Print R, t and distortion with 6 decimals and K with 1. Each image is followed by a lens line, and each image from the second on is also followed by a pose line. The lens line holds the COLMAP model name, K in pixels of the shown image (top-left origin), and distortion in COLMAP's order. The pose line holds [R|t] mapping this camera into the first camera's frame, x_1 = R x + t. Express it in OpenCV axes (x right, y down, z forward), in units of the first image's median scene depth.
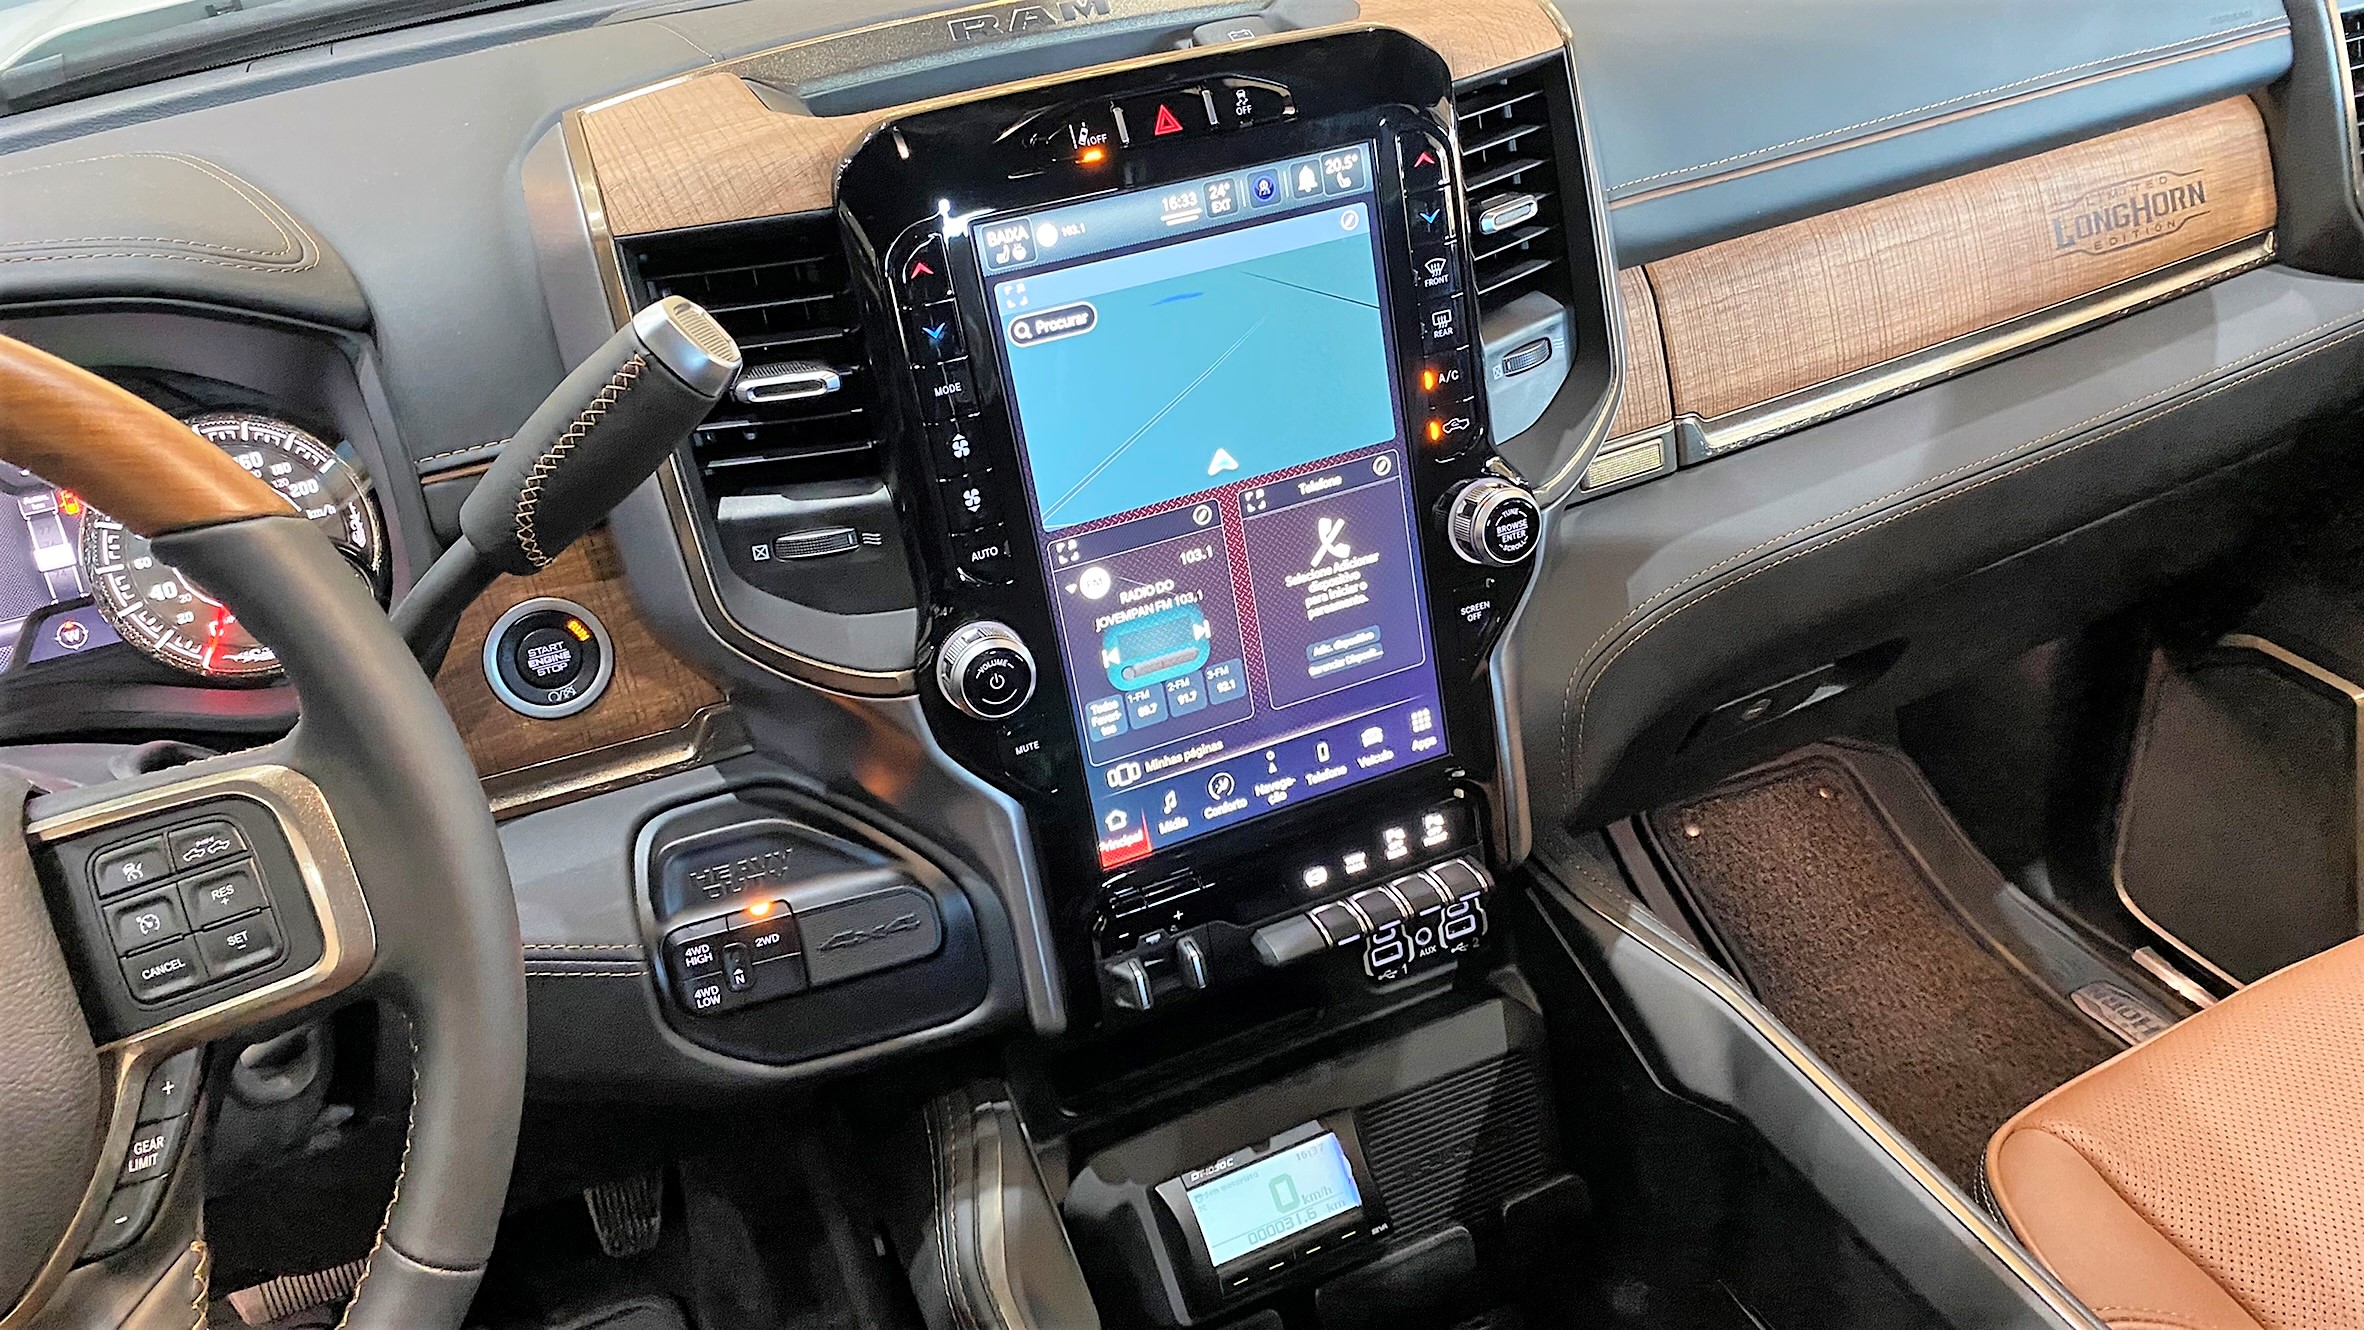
lens RADIAL K [[1856.1, 0, 1163.0], [0, 1856.1, 655.1], [0, 0, 1]] dist [0.041088, -0.034097]
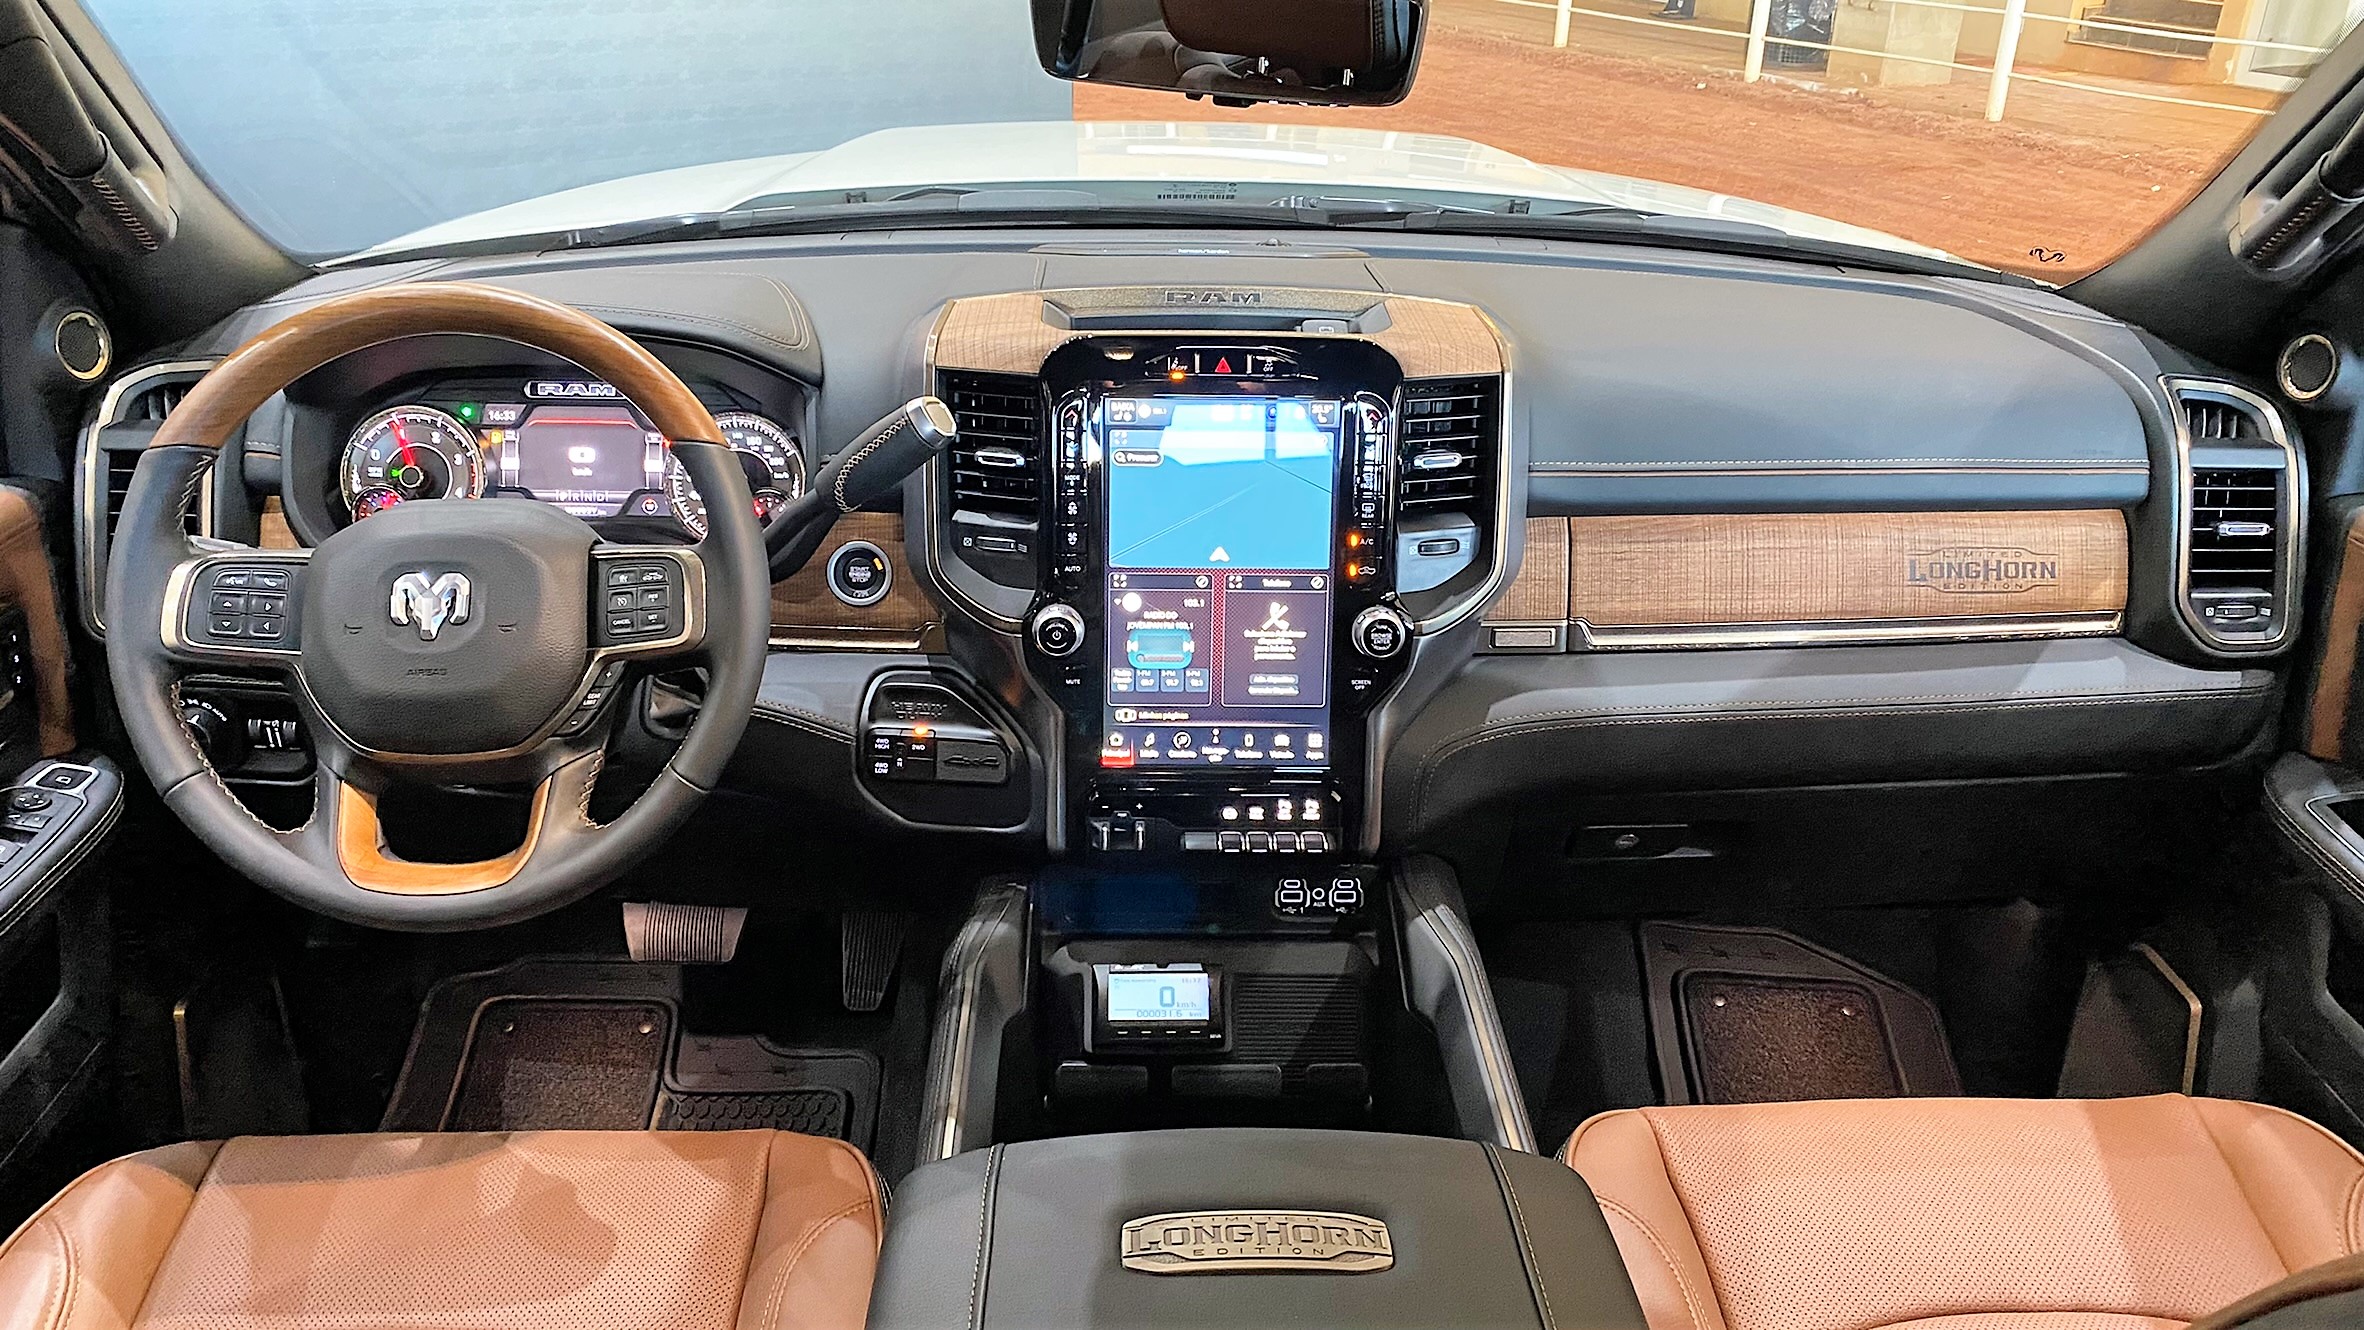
lens RADIAL K [[1856.1, 0, 1140.4], [0, 1856.1, 658.9], [0, 0, 1]] dist [0.041088, -0.034097]
pose [[0.913811, 0.246689, -0.322635, 0.530279], [-0.278992, 0.958585, -0.057258, 0.107335], [0.295149, 0.142335, 0.944790, -0.644181]]
